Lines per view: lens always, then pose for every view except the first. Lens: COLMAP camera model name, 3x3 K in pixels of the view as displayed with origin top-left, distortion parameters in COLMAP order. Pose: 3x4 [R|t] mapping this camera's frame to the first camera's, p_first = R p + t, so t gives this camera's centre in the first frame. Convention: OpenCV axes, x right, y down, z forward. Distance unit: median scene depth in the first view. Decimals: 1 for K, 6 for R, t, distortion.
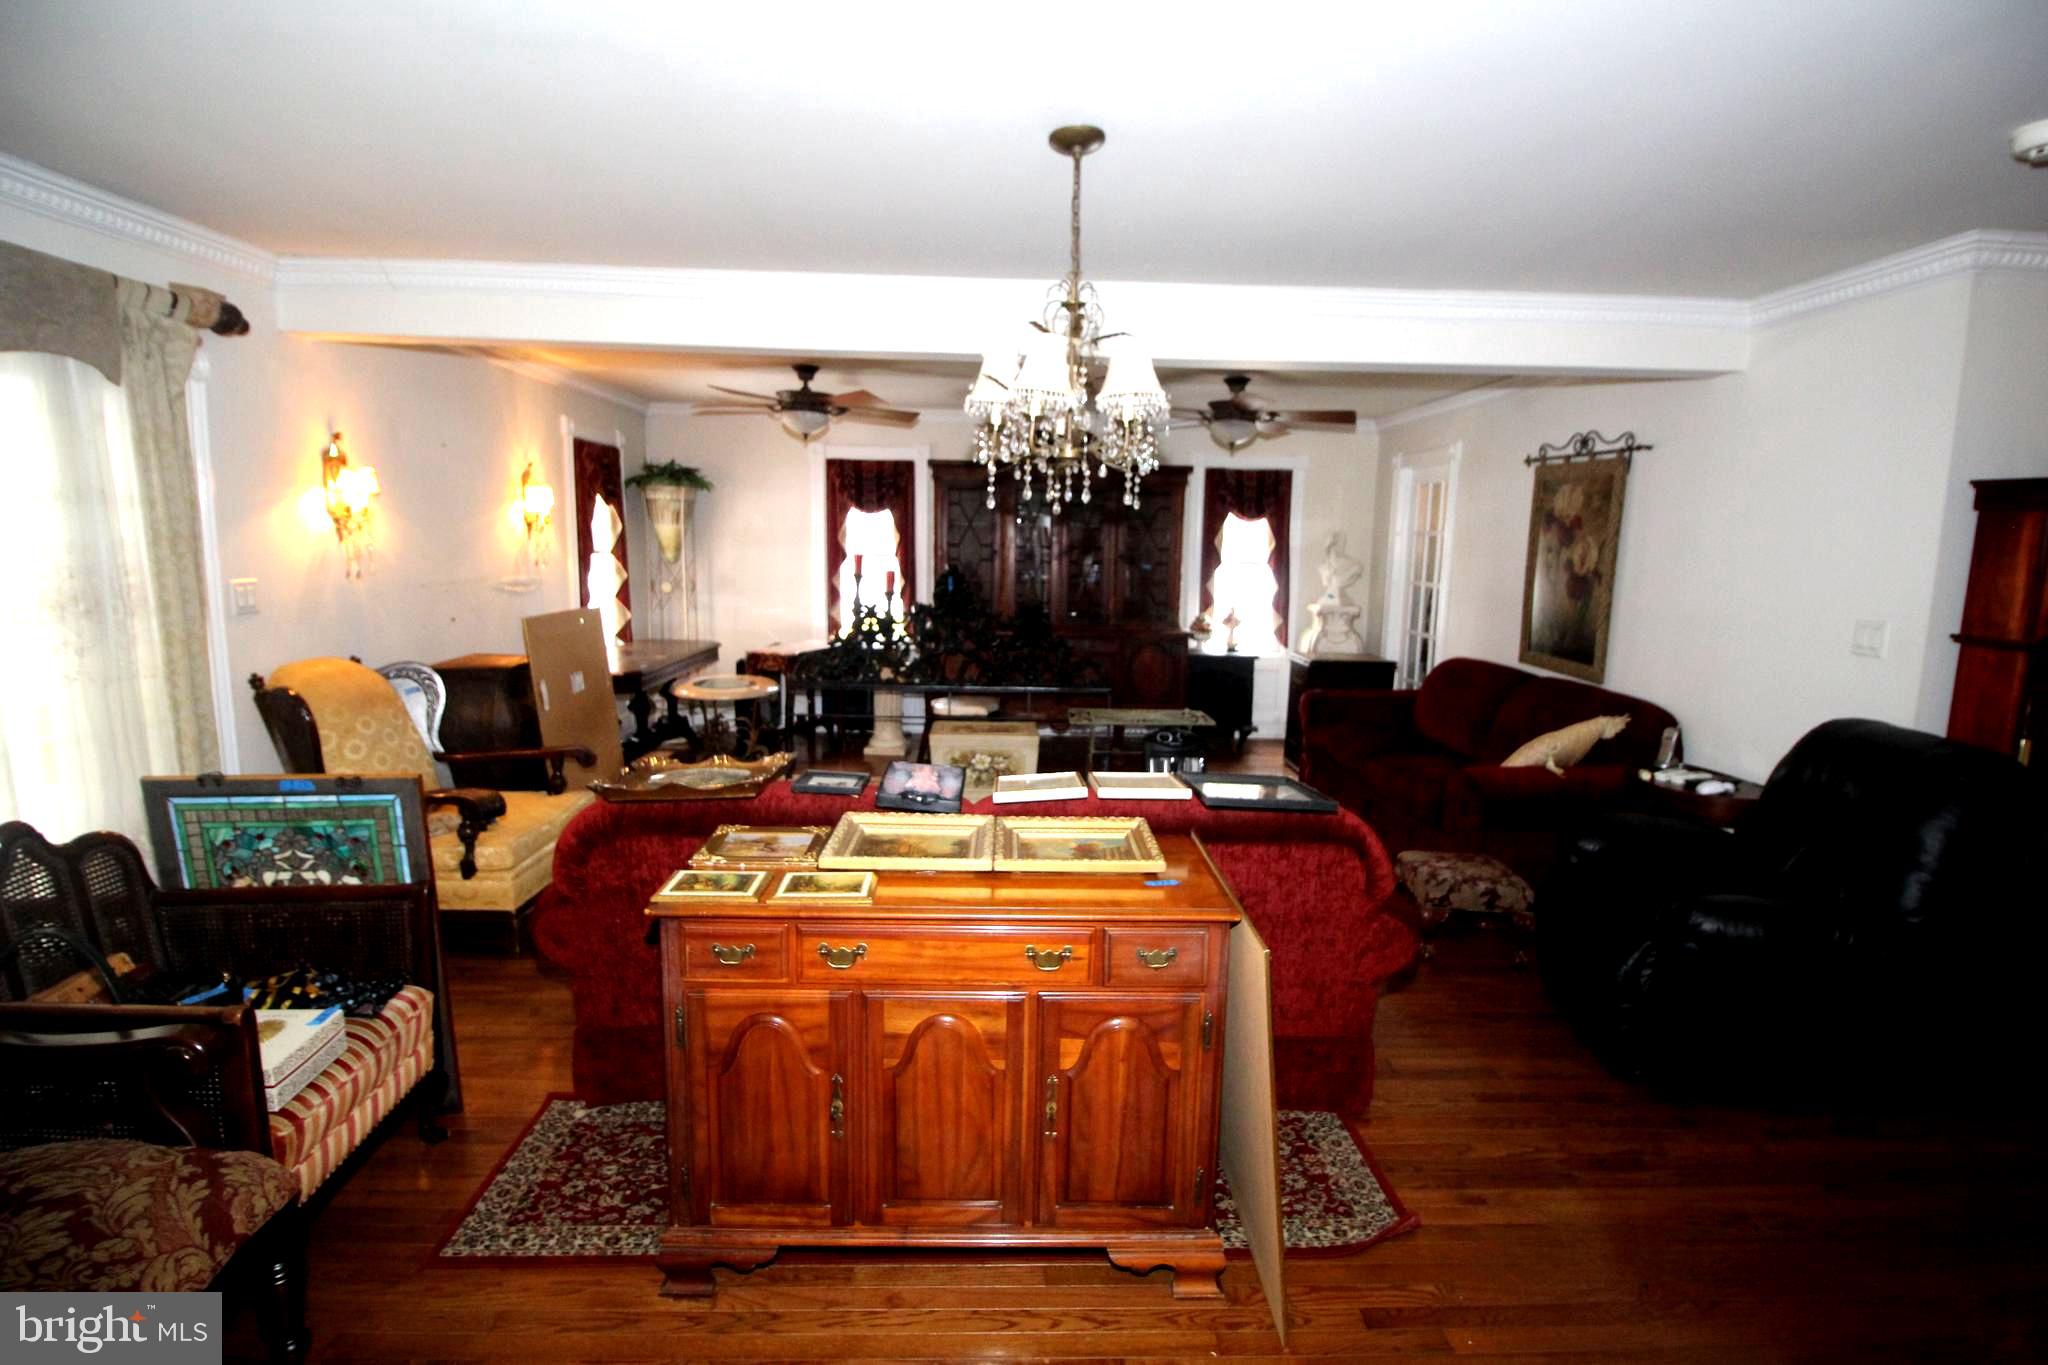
lens RADIAL K [[947.9, 0, 1028.5], [0, 947.9, 680.4], [0, 0, 1]] dist [-0.011227, -0.005899]
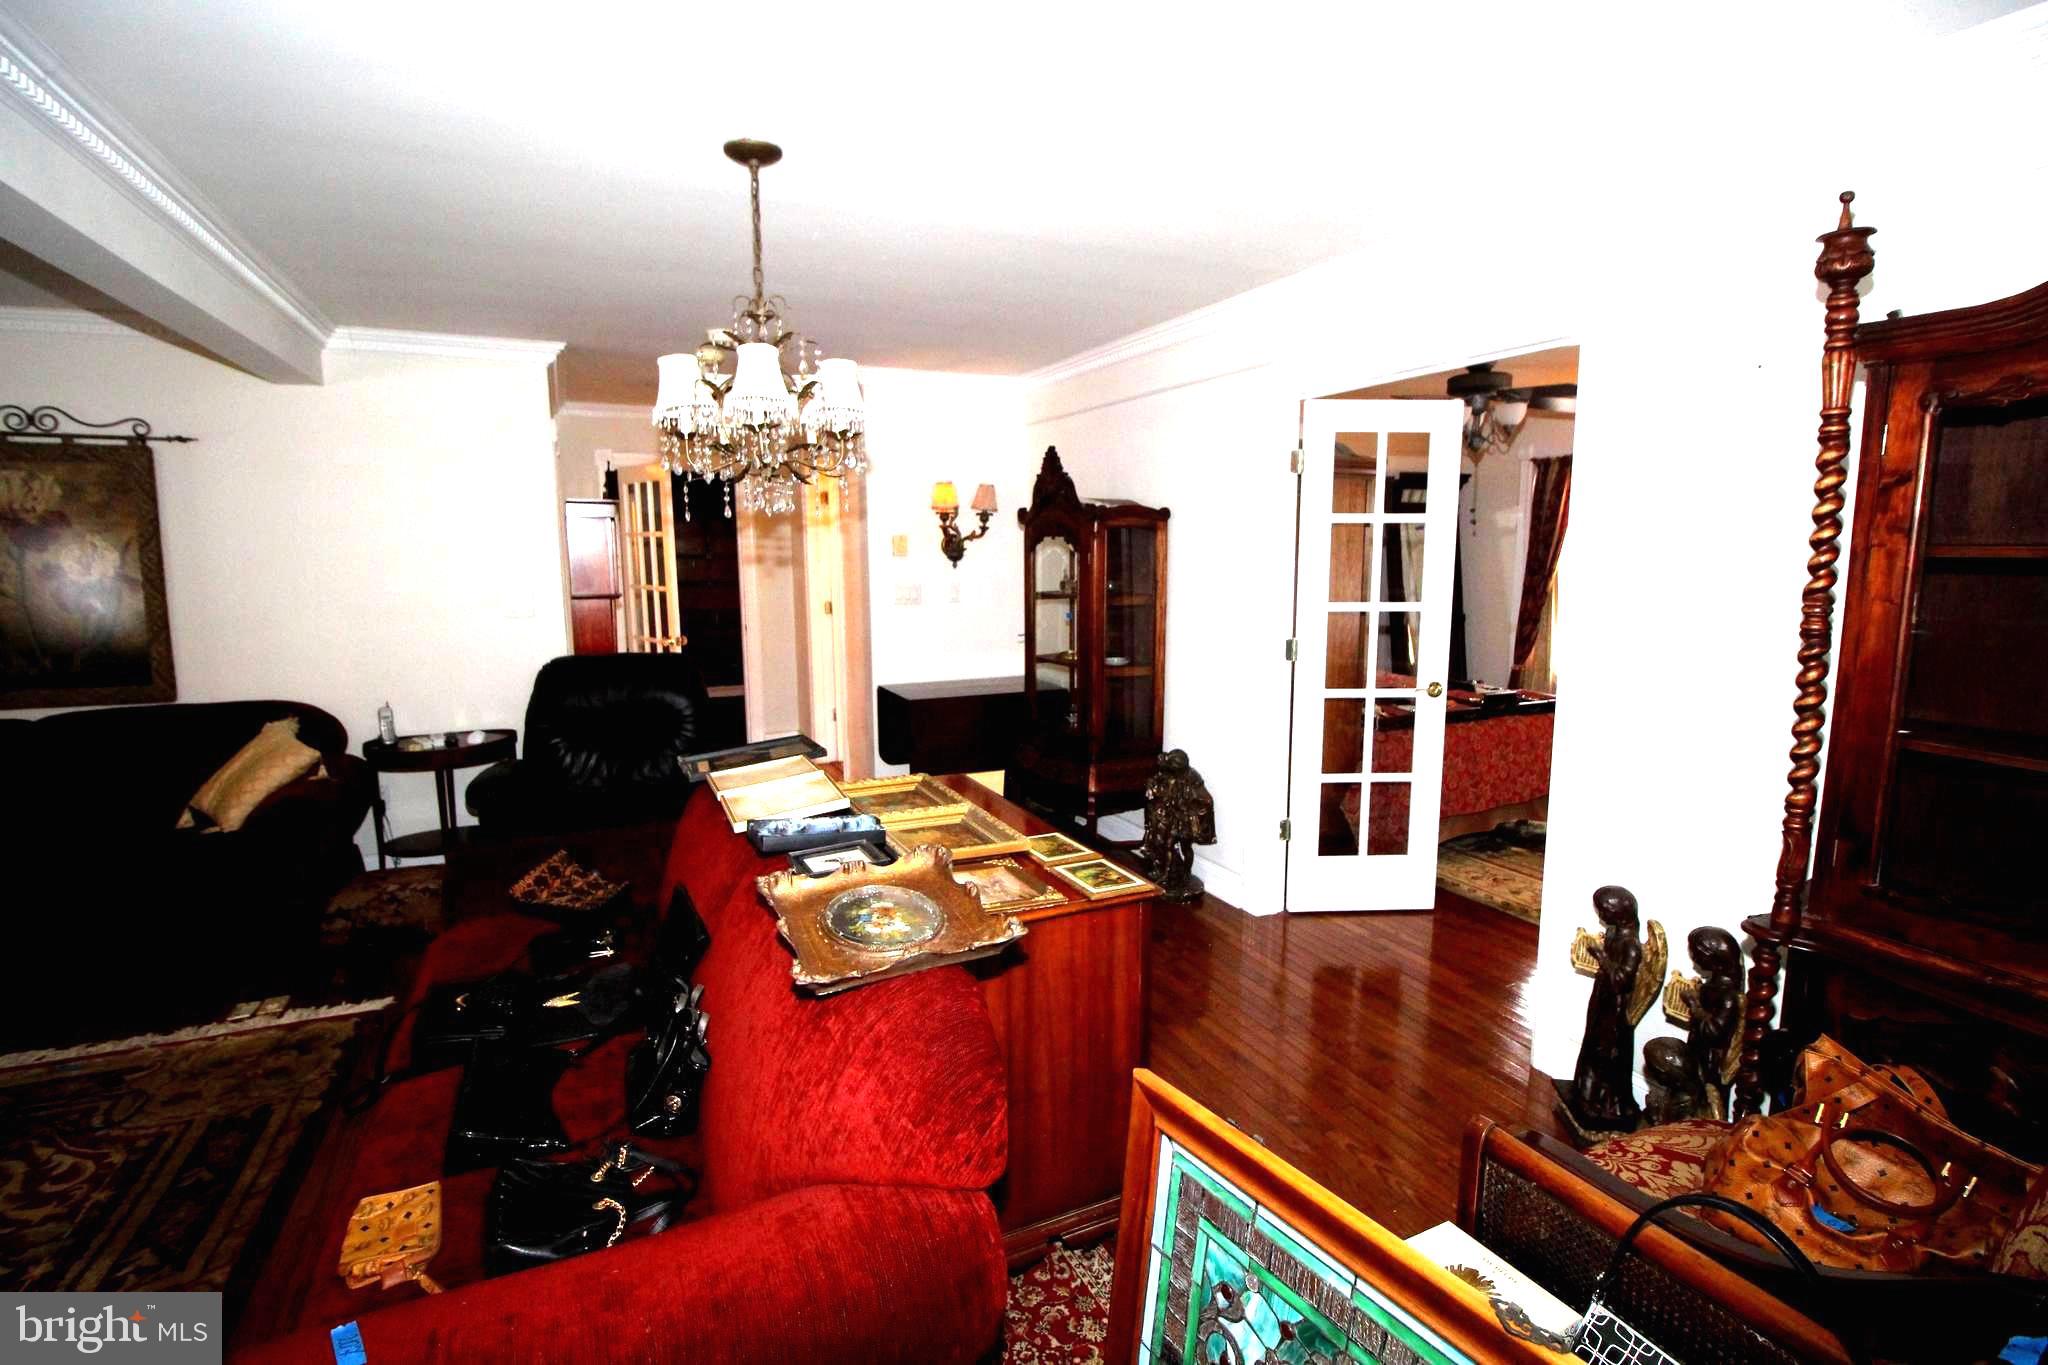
lens RADIAL K [[947.9, 0, 1027.6], [0, 947.9, 670.4], [0, 0, 1]] dist [-0.011227, -0.005899]
pose [[-0.408548, -0.138234, 0.902208, -0.466744], [0.132707, 0.968965, 0.208556, -0.091586], [-0.903038, 0.204935, -0.377524, 0.543354]]
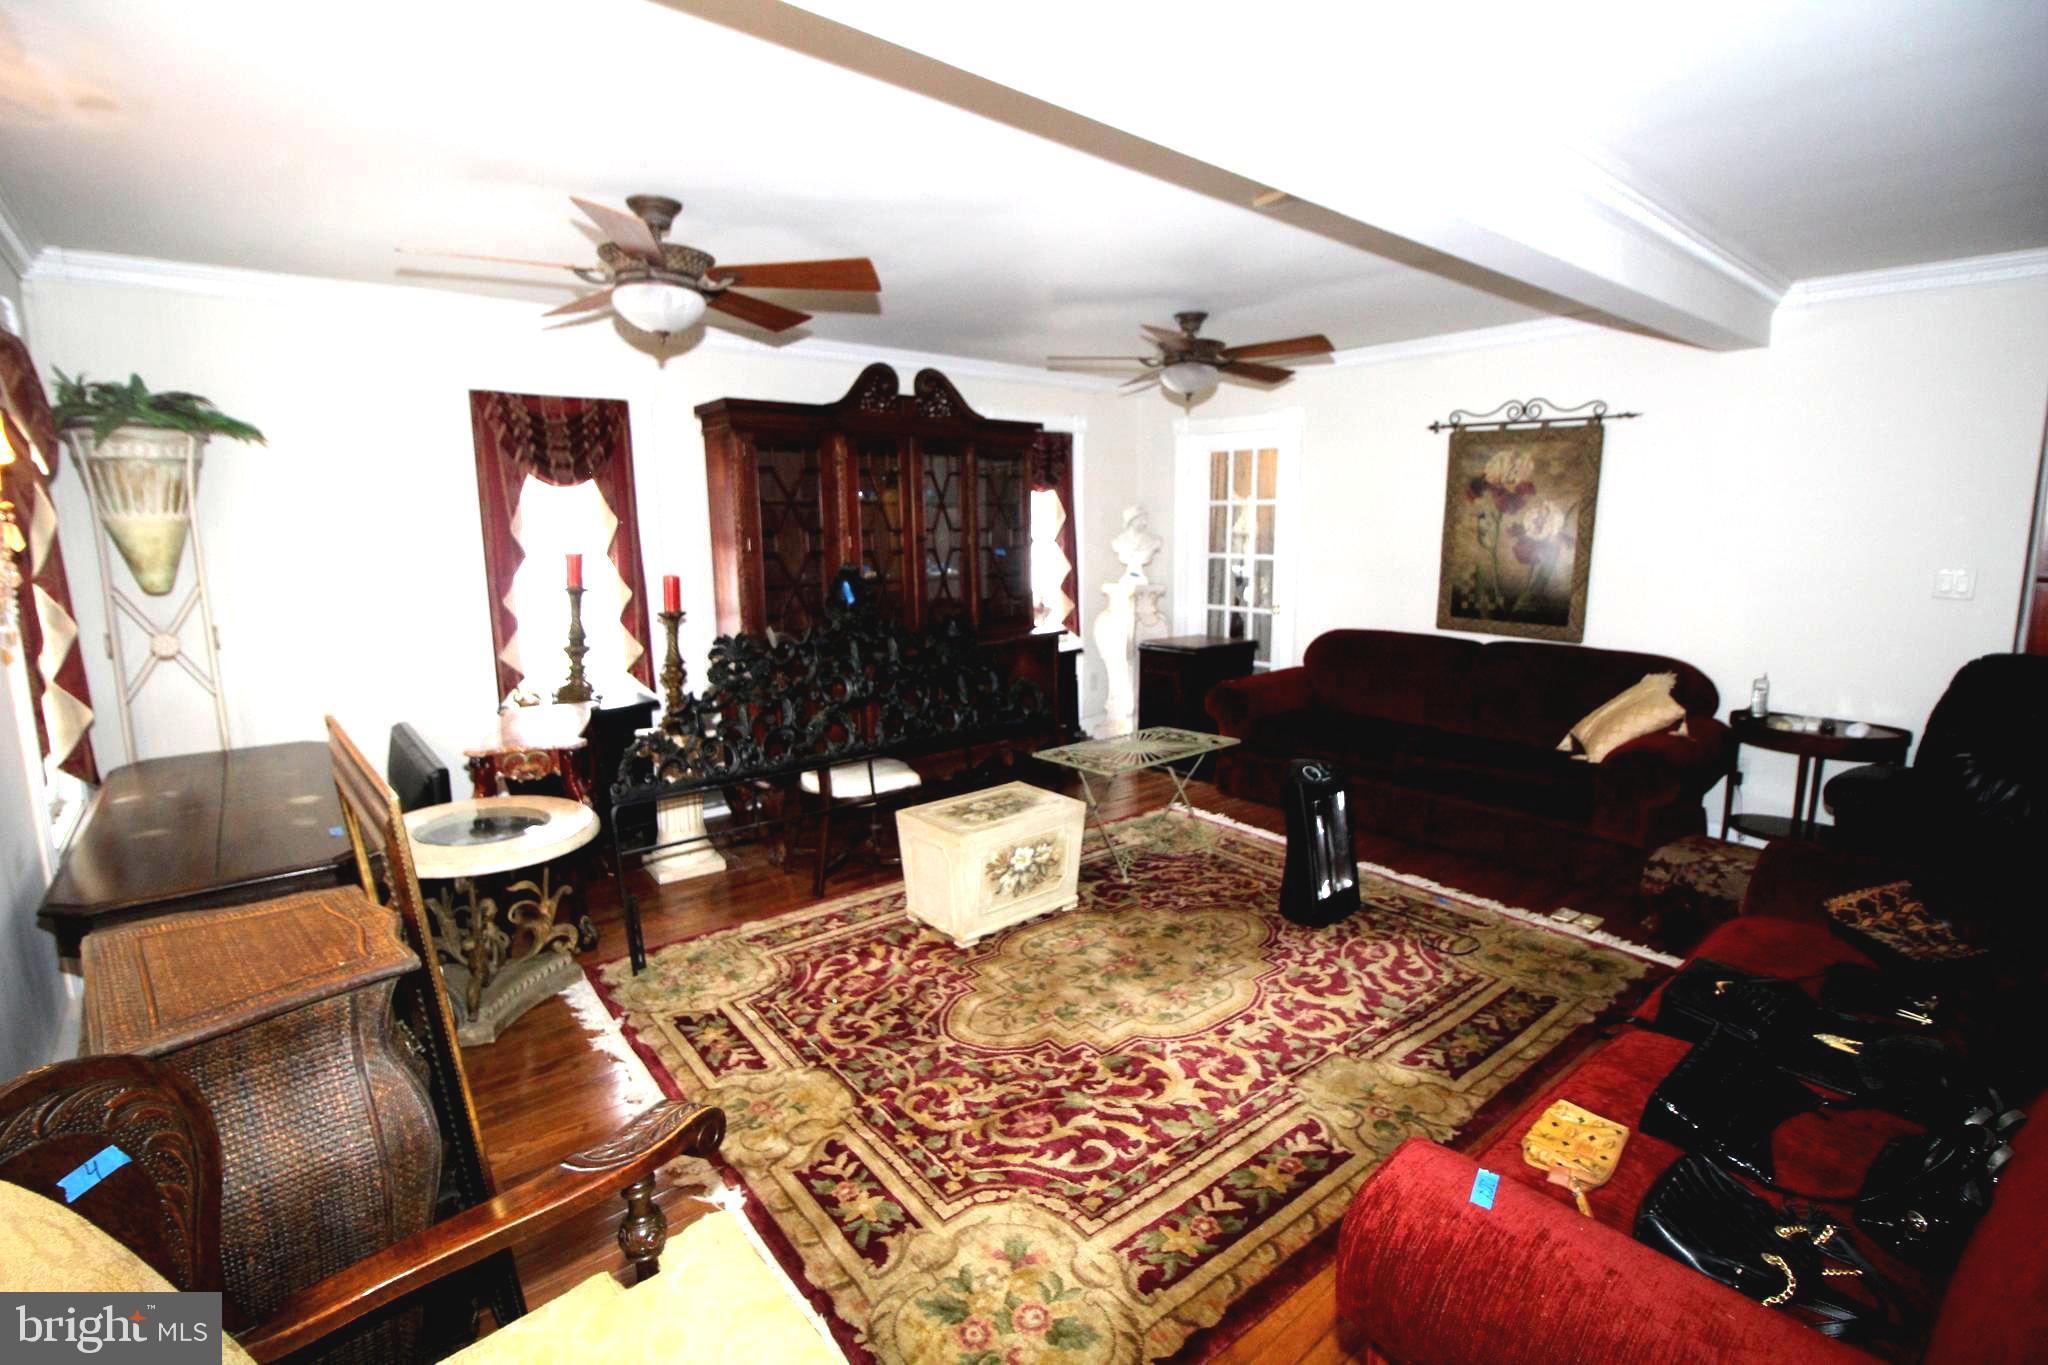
lens RADIAL K [[947.9, 0, 1025.2], [0, 947.9, 674.1], [0, 0, 1]] dist [-0.011227, -0.005899]
pose [[0.777165, -0.127568, 0.616231, -0.468978], [0.115867, 0.991503, 0.059127, -0.086023], [-0.618538, 0.025450, 0.785343, 0.508270]]
